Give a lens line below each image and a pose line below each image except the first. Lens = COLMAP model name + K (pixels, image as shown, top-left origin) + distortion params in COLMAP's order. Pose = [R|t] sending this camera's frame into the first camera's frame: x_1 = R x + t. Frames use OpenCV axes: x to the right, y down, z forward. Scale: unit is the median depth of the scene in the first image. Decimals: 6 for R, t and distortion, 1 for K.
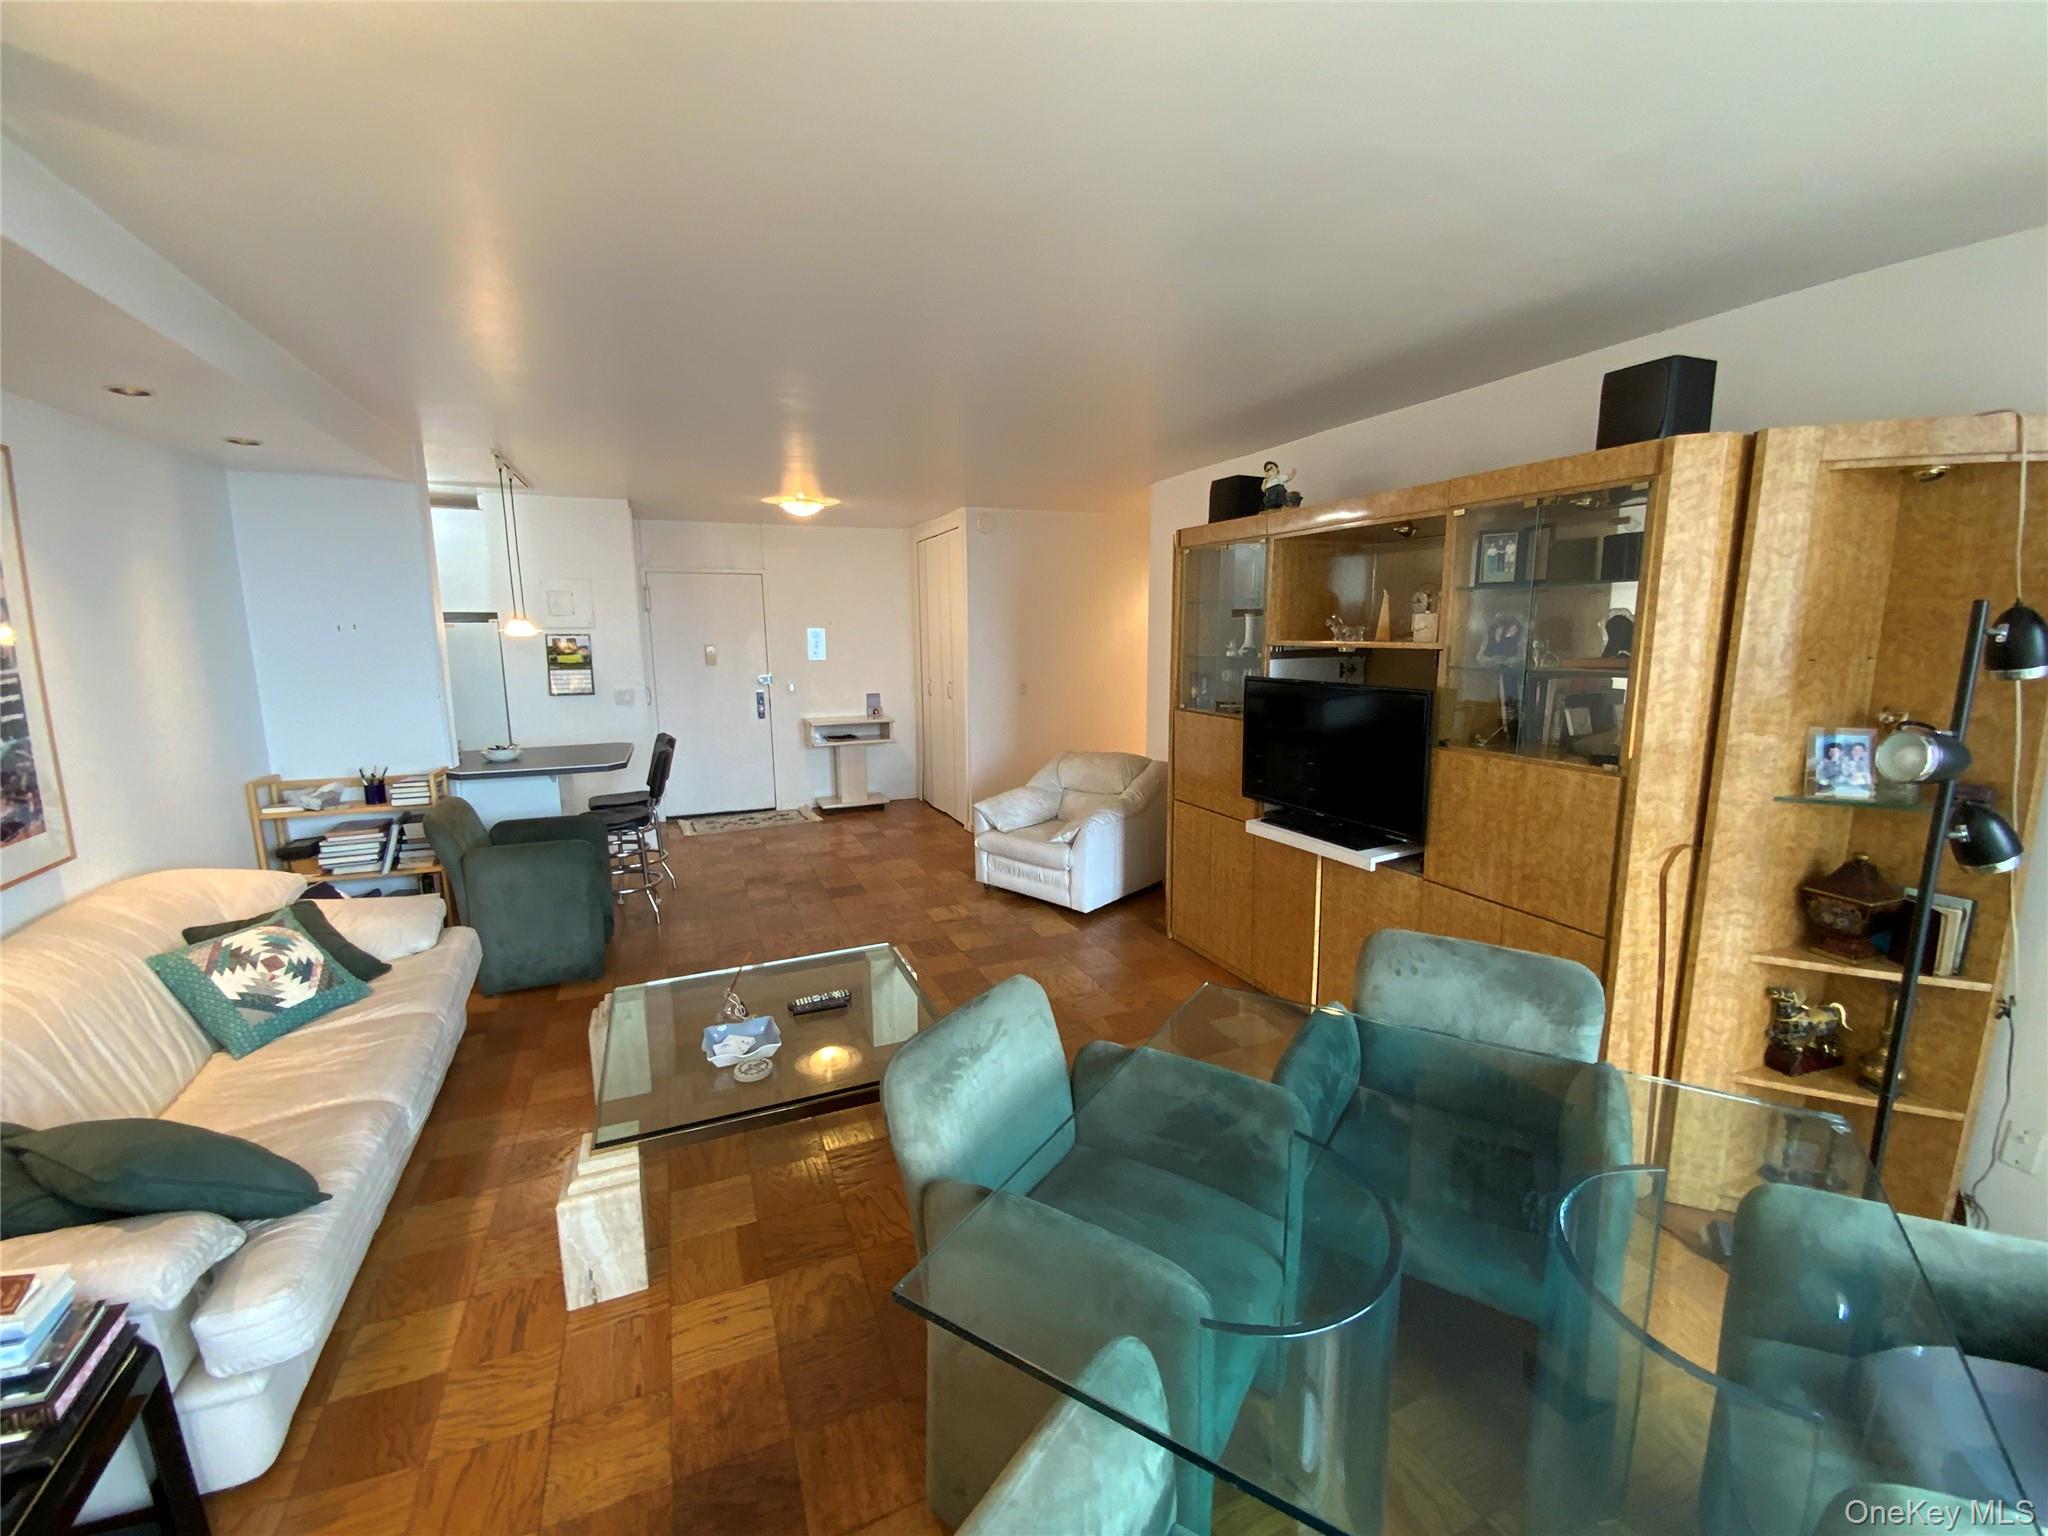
lens RADIAL K [[829.7, 0, 1026.0], [0, 829.7, 765.2], [0, 0, 1]] dist [0.056277, -0.036163]
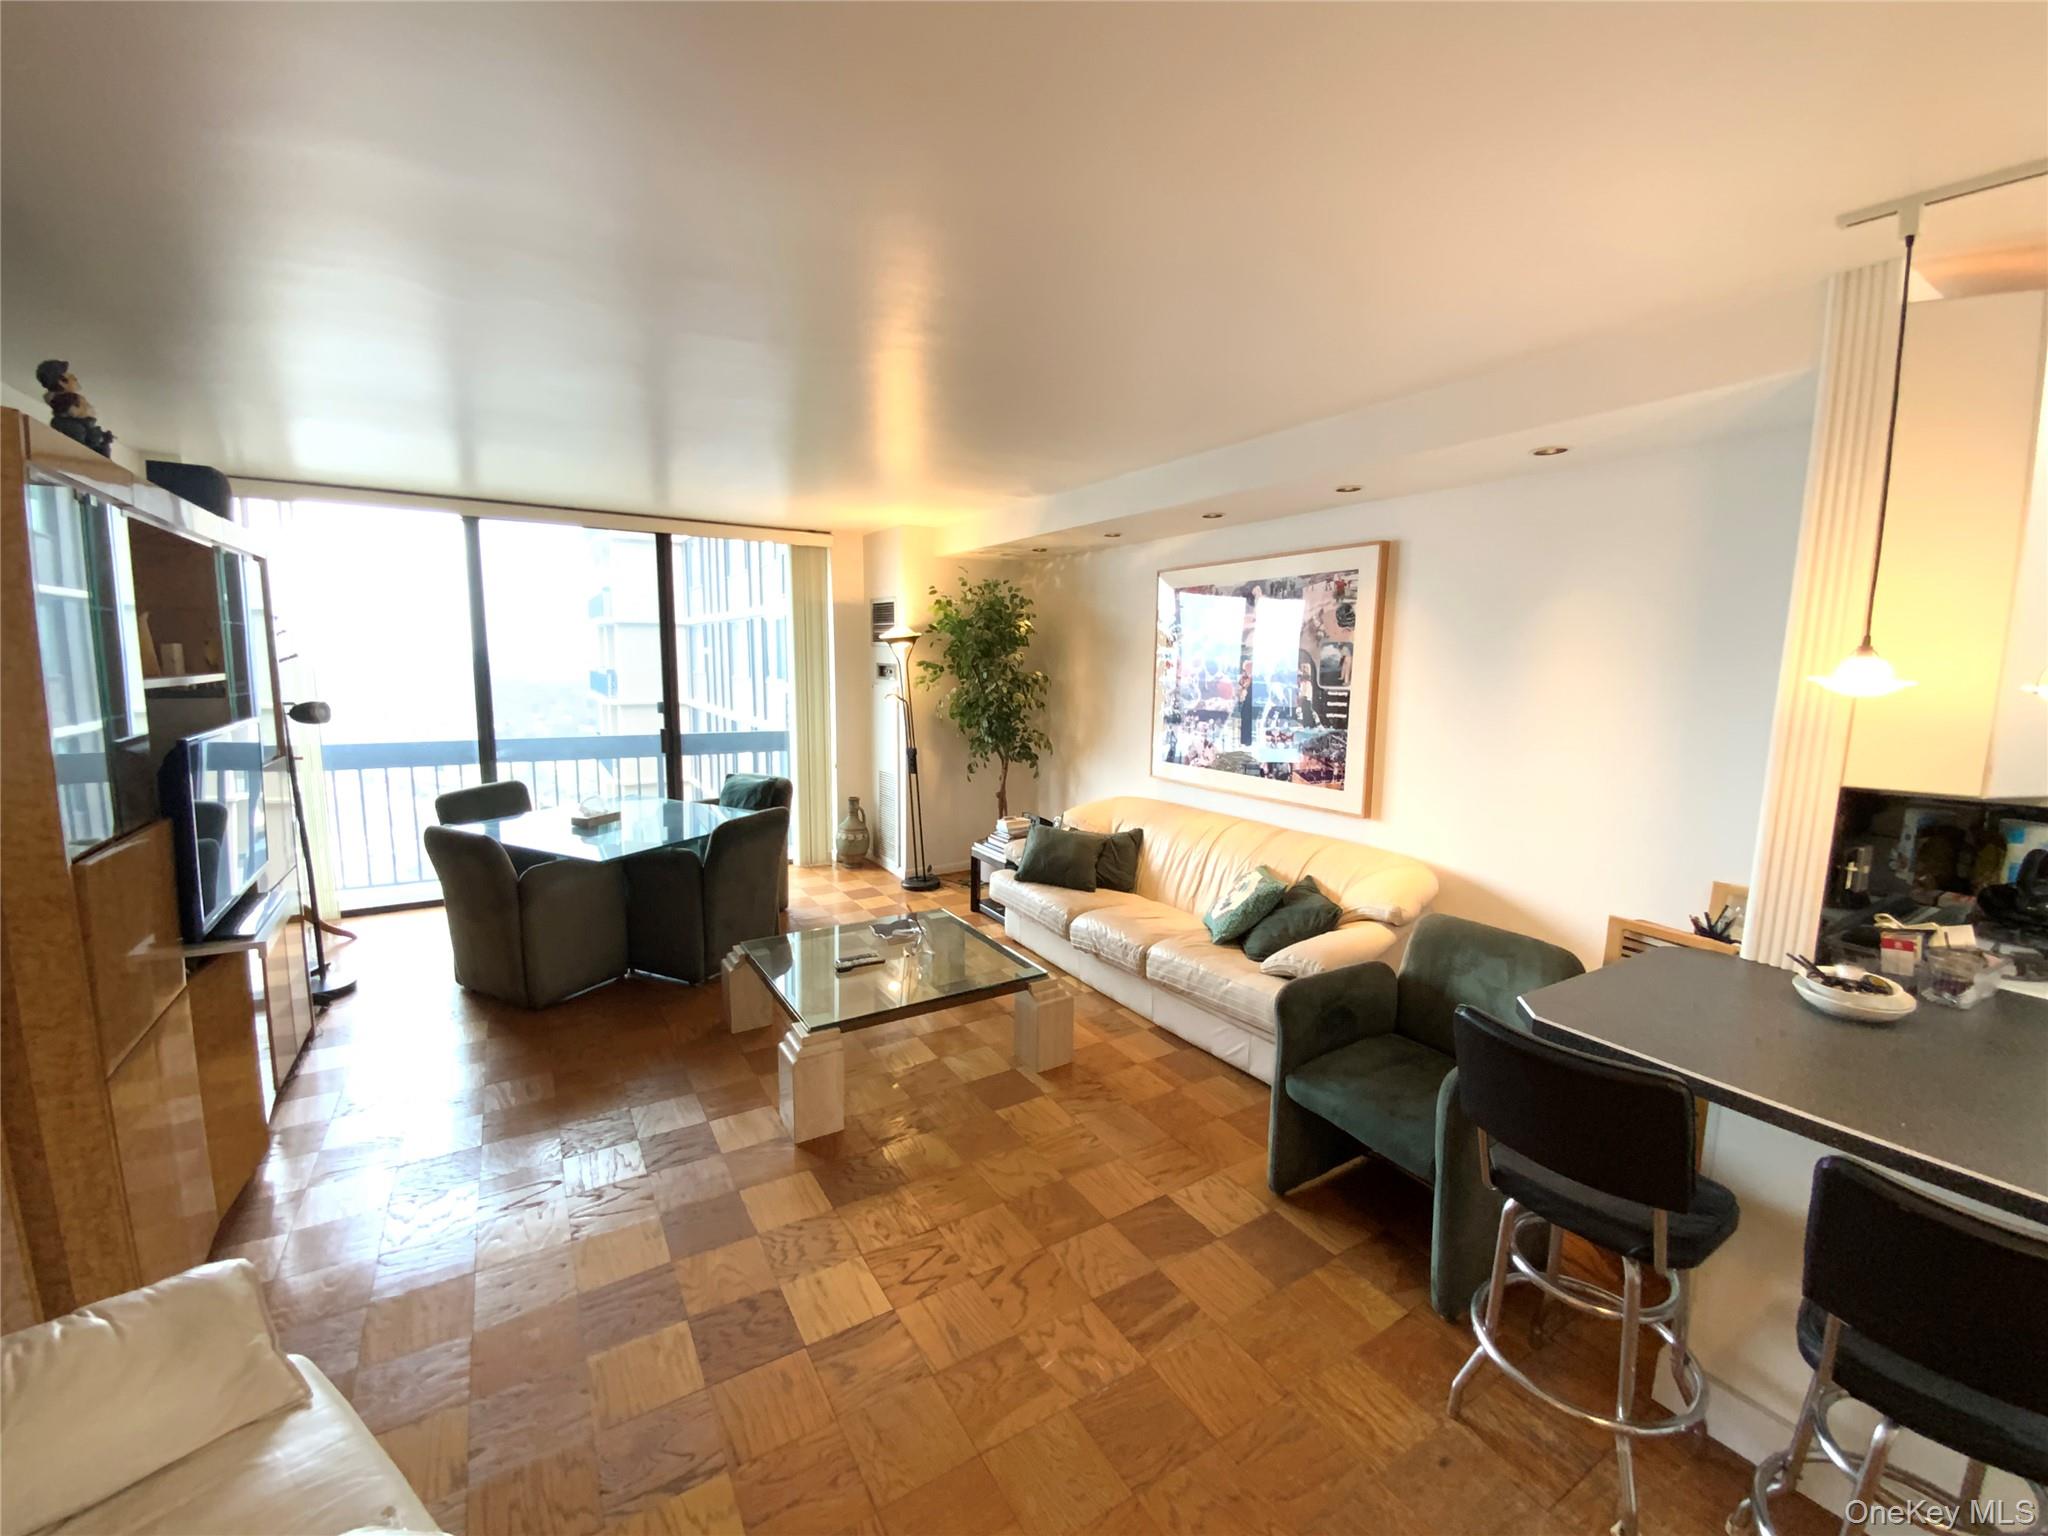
lens RADIAL K [[829.7, 0, 1026.0], [0, 829.7, 765.2], [0, 0, 1]] dist [0.056277, -0.036163]
pose [[-0.986846, 0.014552, -0.161008, -0.311191], [-0.032681, 0.957420, 0.286842, -0.375032], [0.158327, 0.288331, -0.944351, 2.239661]]
